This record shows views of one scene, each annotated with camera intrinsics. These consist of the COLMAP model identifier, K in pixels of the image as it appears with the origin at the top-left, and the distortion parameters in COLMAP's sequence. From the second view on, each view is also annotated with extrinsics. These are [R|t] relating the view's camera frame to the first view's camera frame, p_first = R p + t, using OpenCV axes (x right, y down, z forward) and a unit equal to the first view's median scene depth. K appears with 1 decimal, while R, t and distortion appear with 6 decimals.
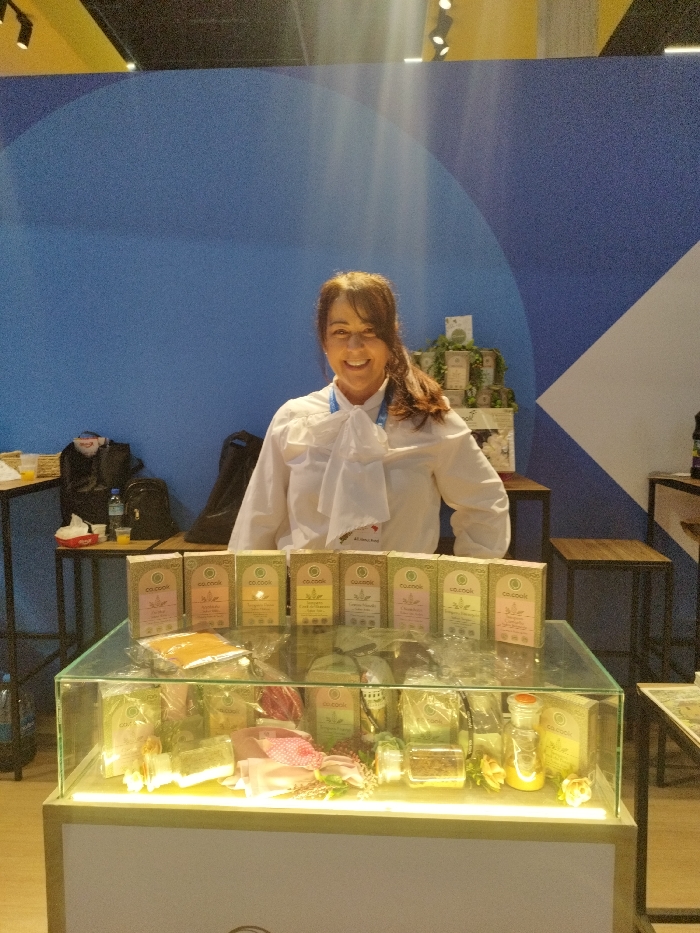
lens RADIAL K [[674.3, 0, 348.9], [0, 674.3, 467.3], [0, 0, 1]] dist [0.011944, -0.008140]
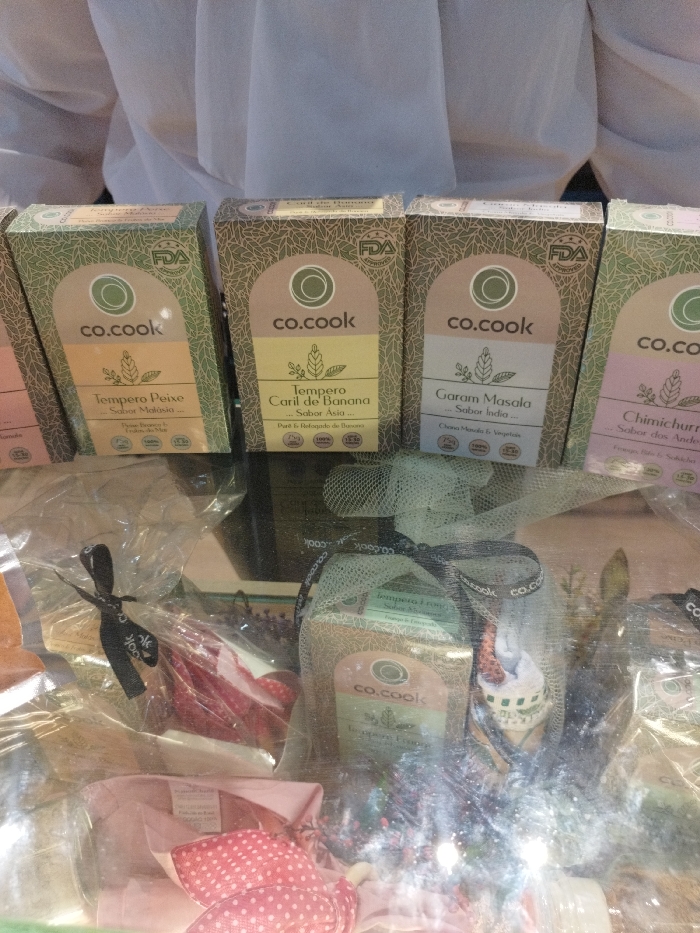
lens RADIAL K [[674.3, 0, 348.9], [0, 674.3, 467.3], [0, 0, 1]] dist [0.011944, -0.008140]
pose [[0.999607, -0.001637, -0.027991, -0.029733], [0.015800, 0.857588, 0.514095, 0.078615], [0.023163, -0.514335, 0.857277, 0.732589]]
